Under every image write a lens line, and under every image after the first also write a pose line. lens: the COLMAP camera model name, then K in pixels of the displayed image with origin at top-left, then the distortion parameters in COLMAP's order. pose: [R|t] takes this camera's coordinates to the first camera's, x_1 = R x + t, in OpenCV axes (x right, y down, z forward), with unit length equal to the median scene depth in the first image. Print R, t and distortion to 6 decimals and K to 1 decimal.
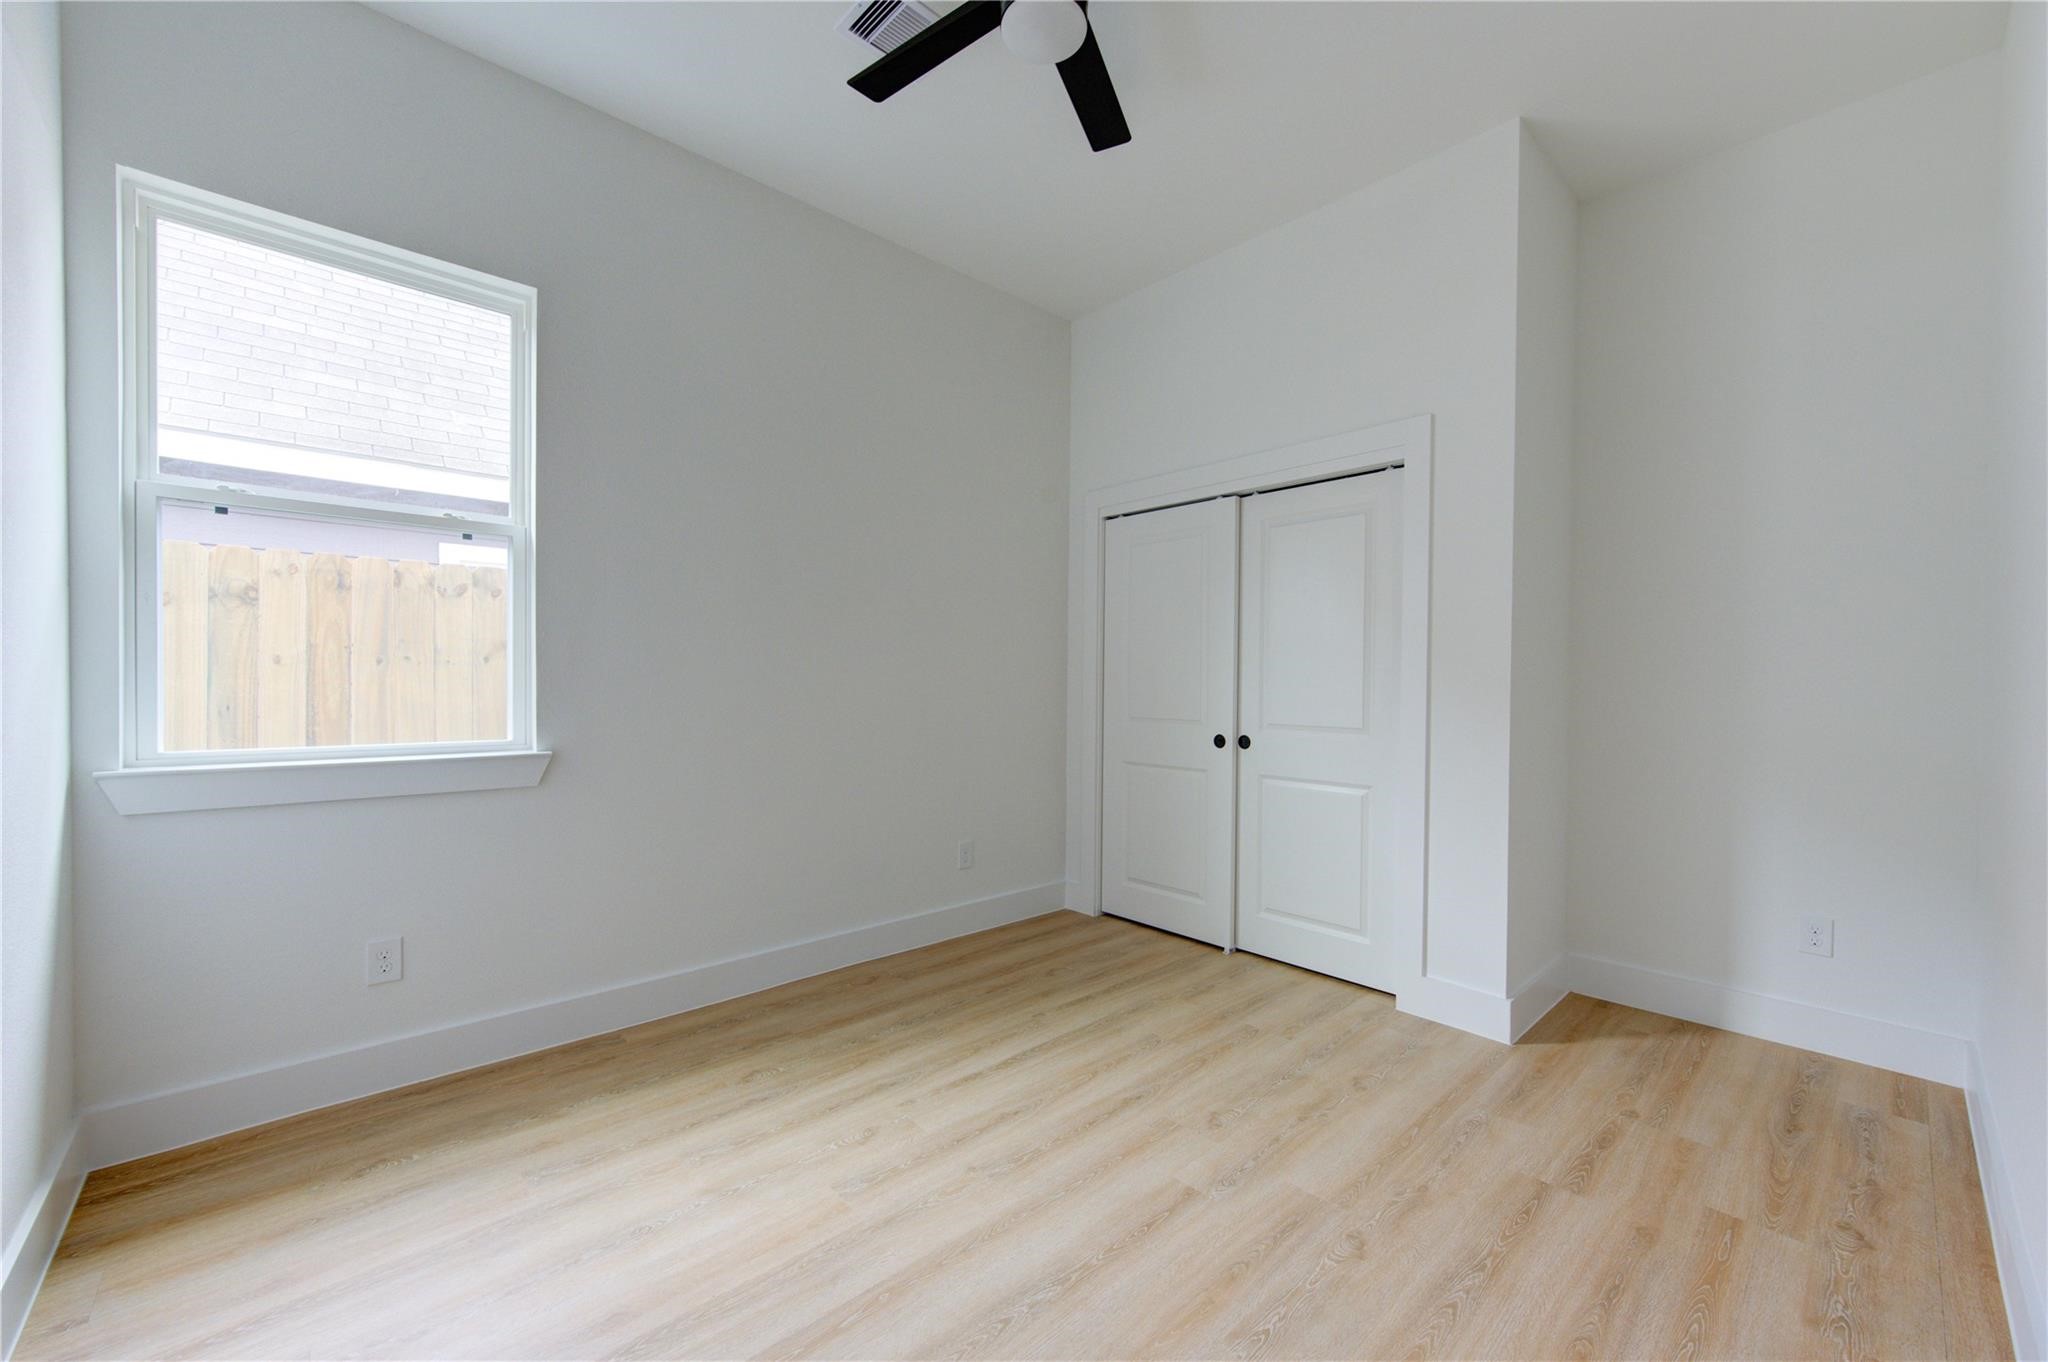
lens RADIAL K [[802.4, 0, 1025.4], [0, 802.4, 683.5], [0, 0, 1]] dist [-0.001576, 0.000073]
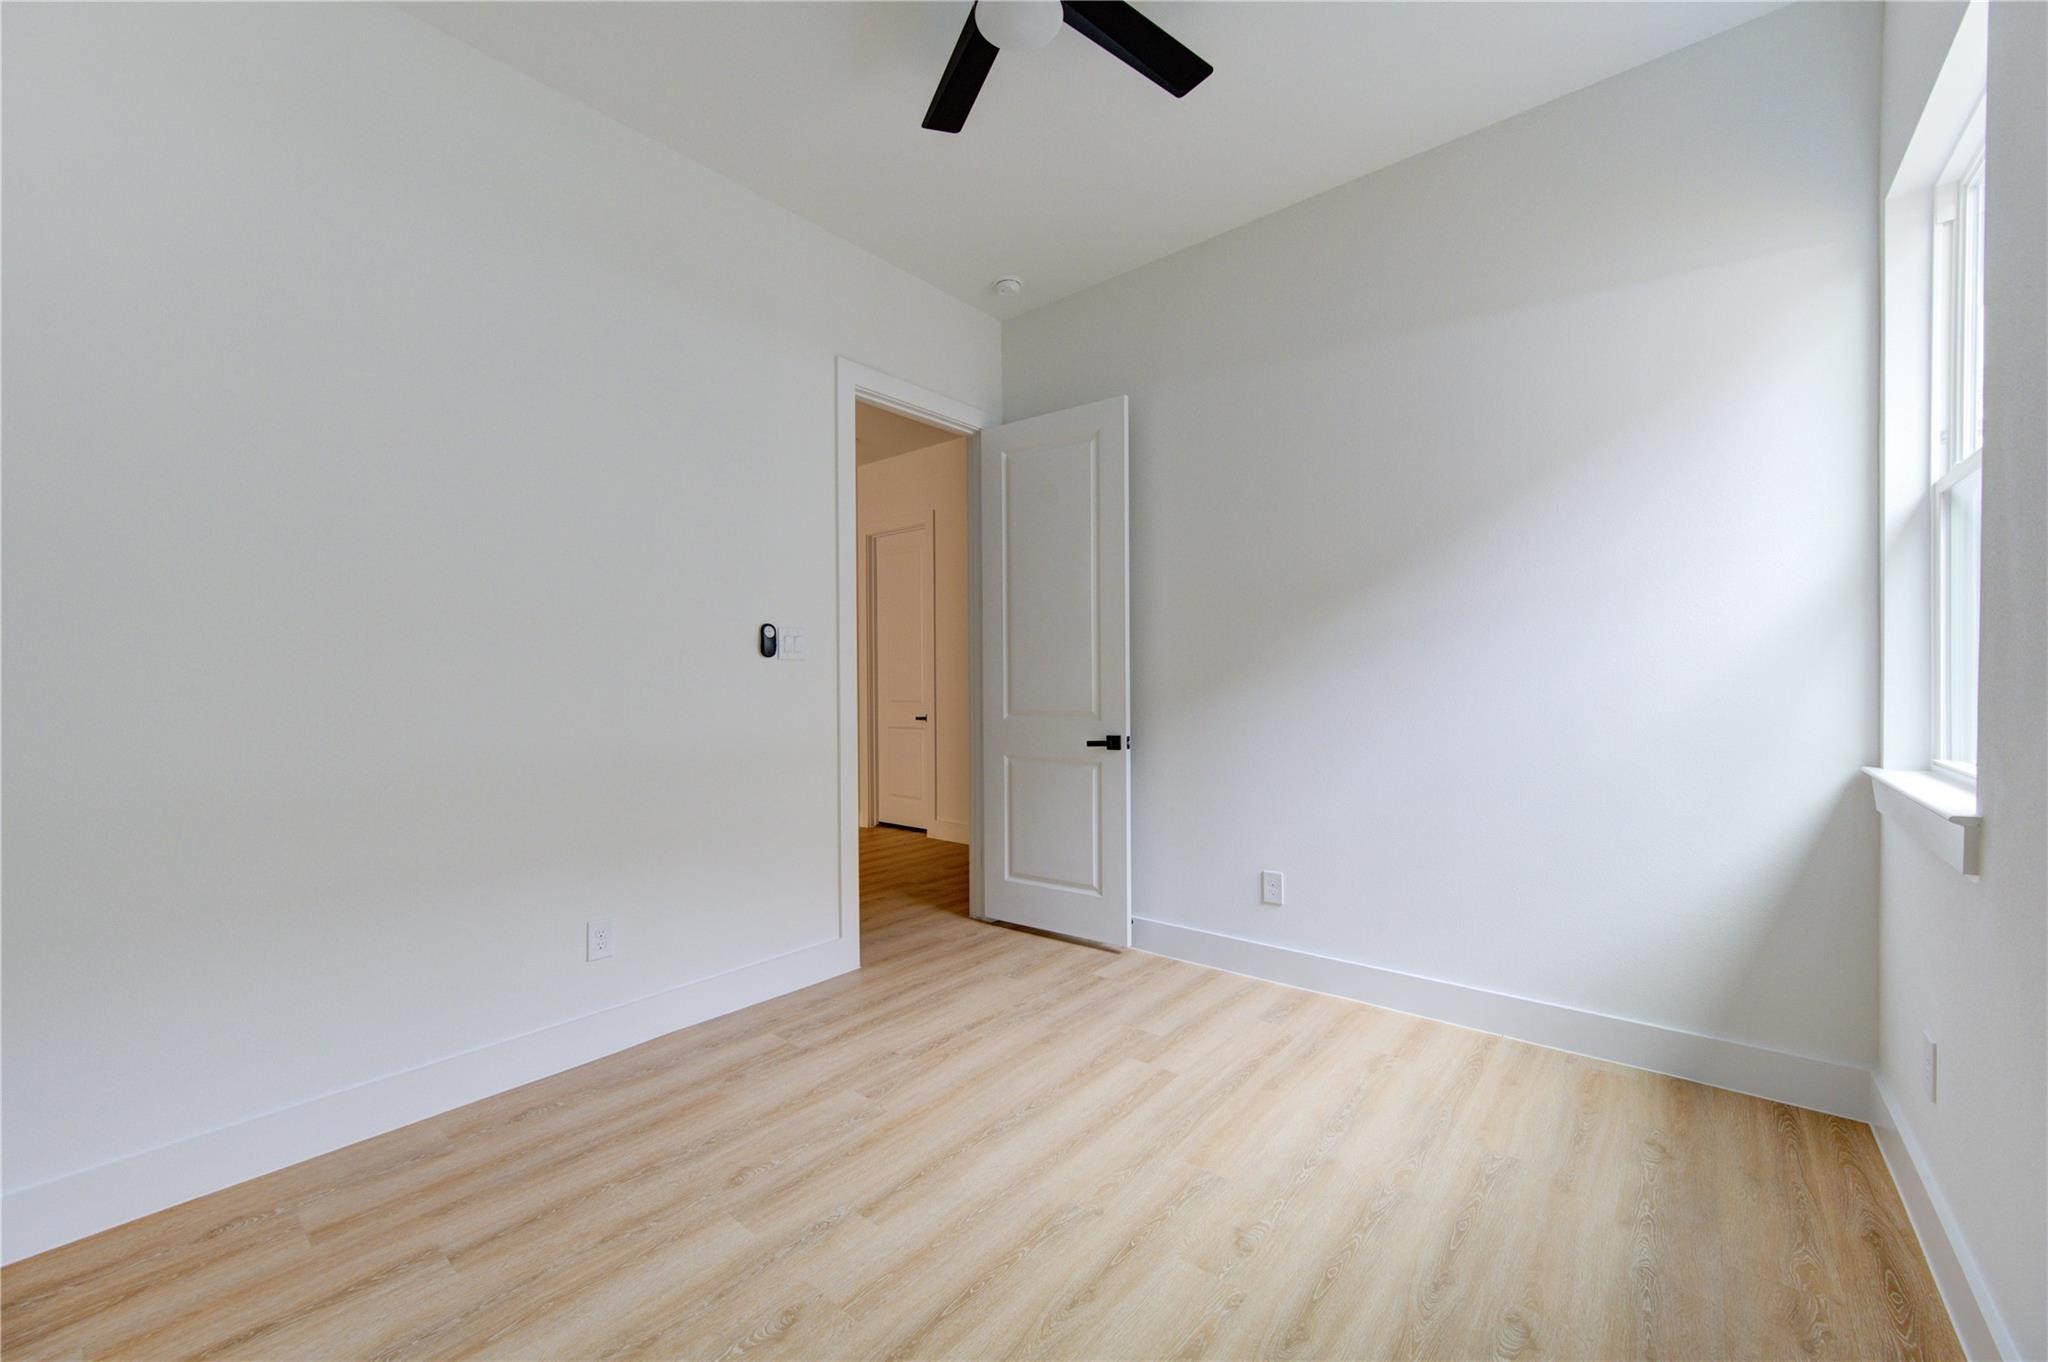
lens RADIAL K [[802.4, 0, 1020.7], [0, 802.4, 687.2], [0, 0, 1]] dist [-0.001576, 0.000073]
pose [[-0.992393, 0.001278, -0.123102, 0.138415], [0.000564, 0.999983, 0.005832, -0.004813], [0.123107, 0.005719, -0.992377, 1.951035]]
